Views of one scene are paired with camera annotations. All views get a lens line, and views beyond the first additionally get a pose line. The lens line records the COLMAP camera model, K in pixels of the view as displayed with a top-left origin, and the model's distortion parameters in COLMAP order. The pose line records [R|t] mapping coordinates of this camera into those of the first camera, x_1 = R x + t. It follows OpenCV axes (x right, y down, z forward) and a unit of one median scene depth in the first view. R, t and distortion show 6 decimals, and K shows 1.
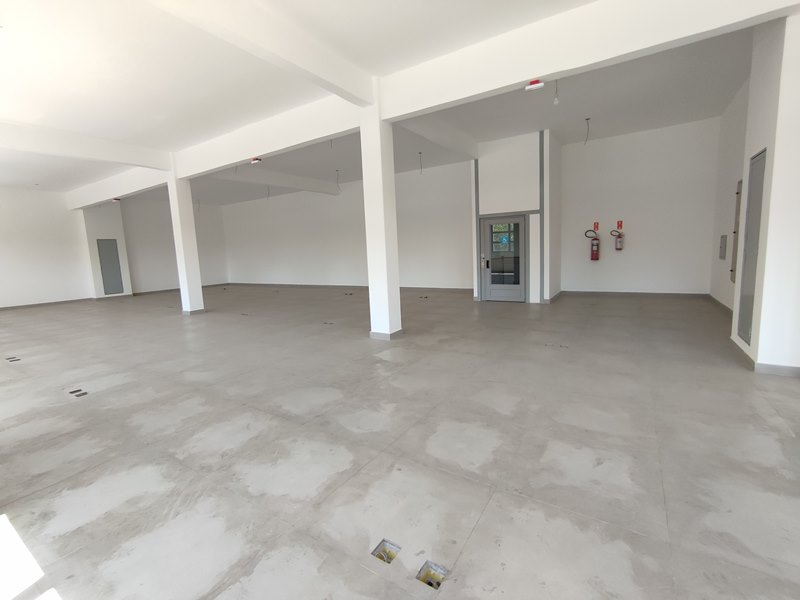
lens RADIAL K [[362.9, 0, 408.5], [0, 362.9, 307.3], [0, 0, 1]] dist [-0.020943, 0.011462]
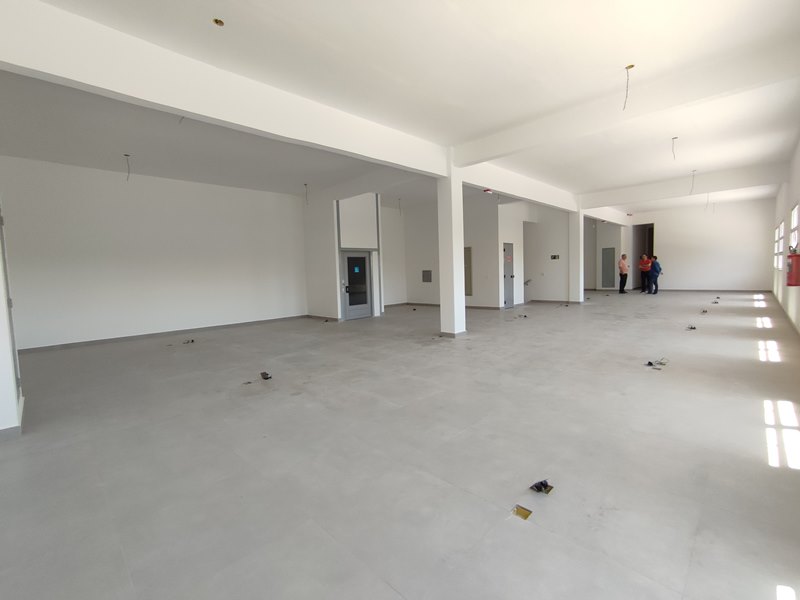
lens RADIAL K [[362.9, 0, 399.3], [0, 362.9, 296.9], [0, 0, 1]] dist [-0.020943, 0.011462]
pose [[0.184458, -0.037287, 0.982133, -0.928565], [0.178391, 0.983952, 0.003852, -0.068629], [-0.966515, 0.174493, 0.188149, 0.620152]]
